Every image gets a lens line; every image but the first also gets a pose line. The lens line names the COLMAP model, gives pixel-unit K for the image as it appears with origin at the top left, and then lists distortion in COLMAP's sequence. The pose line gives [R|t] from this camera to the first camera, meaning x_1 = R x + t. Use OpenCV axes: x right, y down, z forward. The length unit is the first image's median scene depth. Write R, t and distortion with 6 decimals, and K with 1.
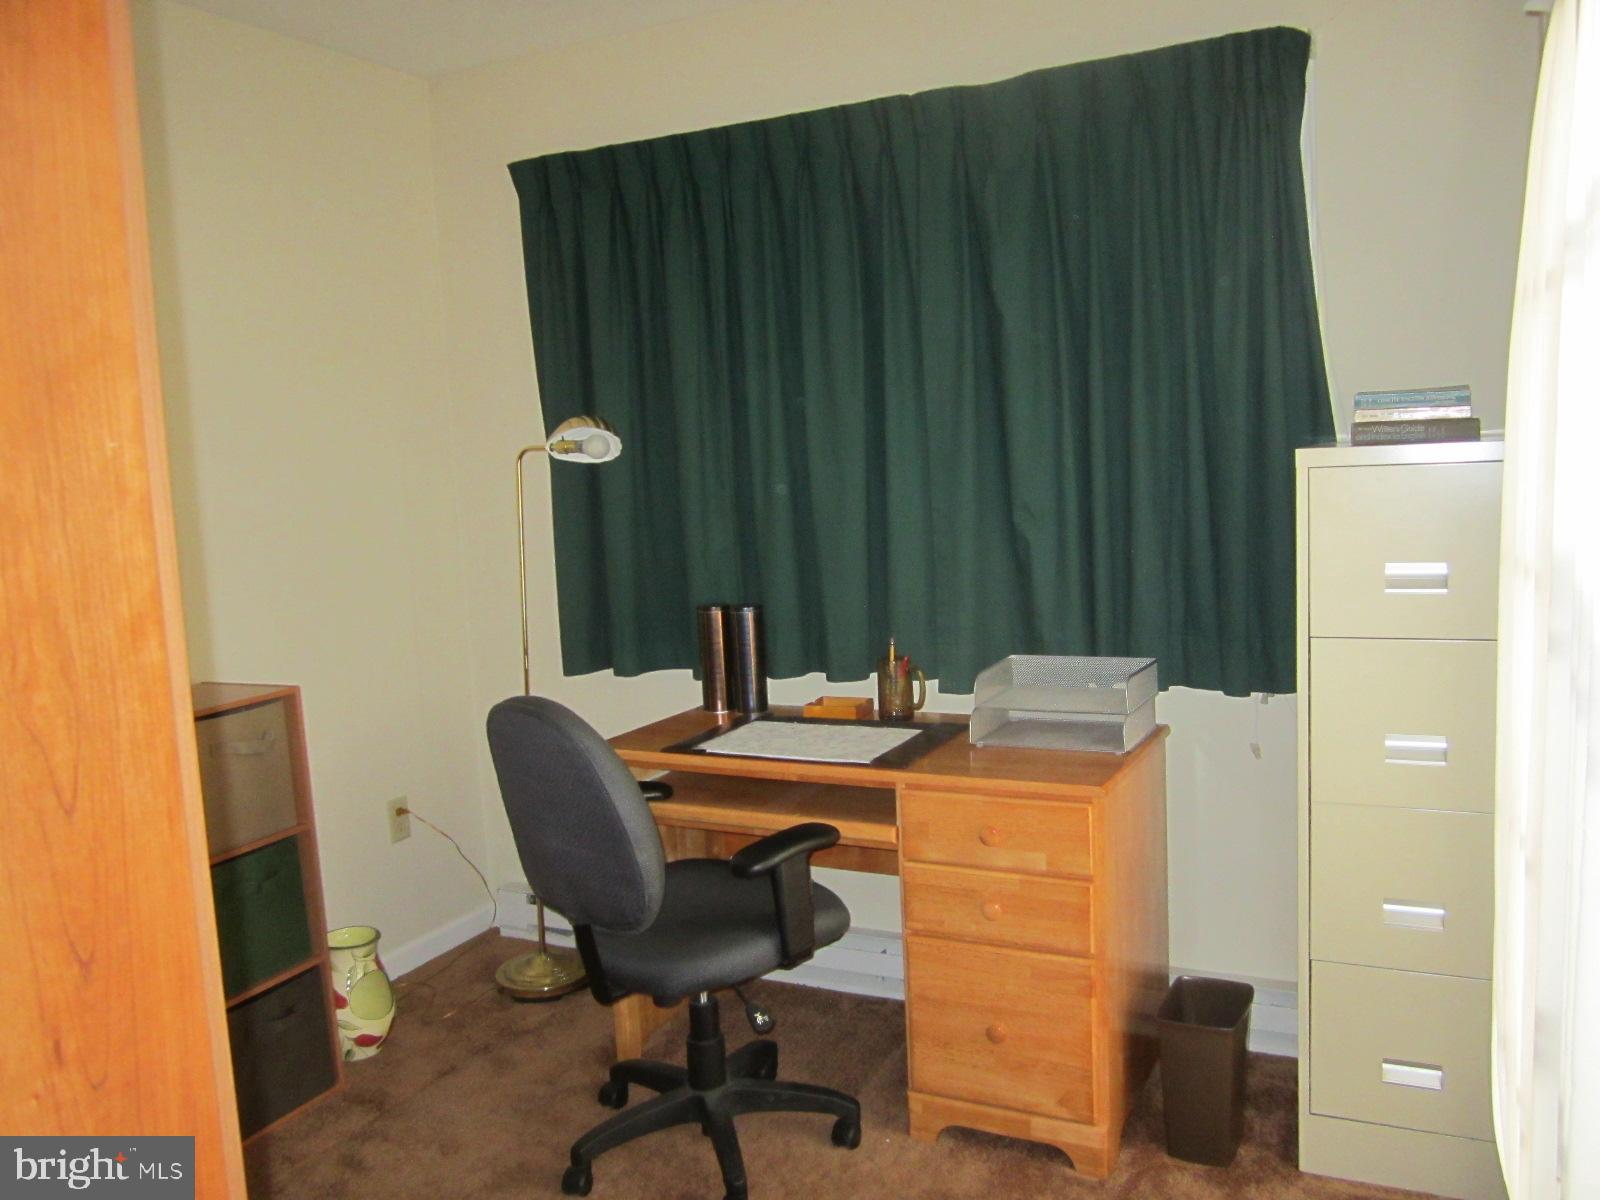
lens RADIAL K [[1312.1, 0, 800.8], [0, 1312.1, 604.4], [0, 0, 1]] dist [-0.051330, 0.011519]
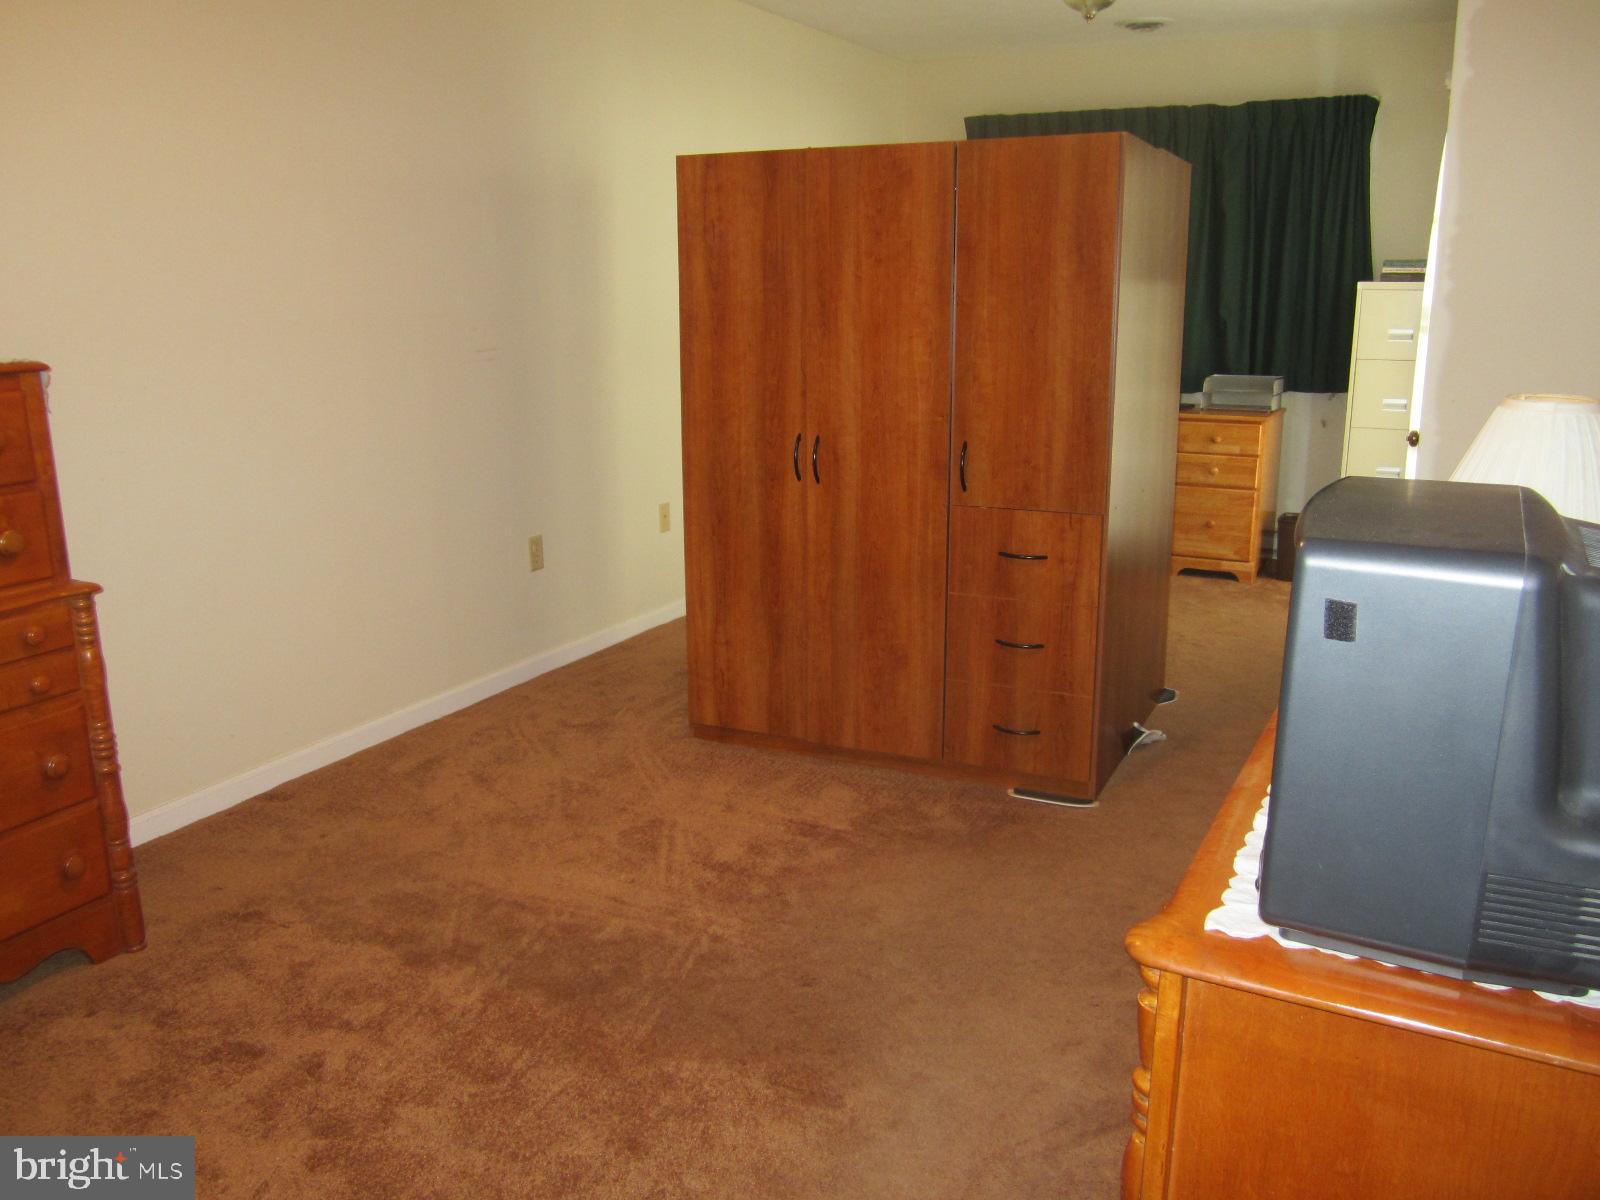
lens RADIAL K [[1312.1, 0, 800.8], [0, 1312.1, 604.4], [0, 0, 1]] dist [-0.051330, 0.011519]
pose [[0.998914, 0.044860, 0.012602, -0.620039], [-0.046088, 0.991046, 0.125318, 0.207036], [-0.006867, -0.125762, 0.992037, -1.381824]]
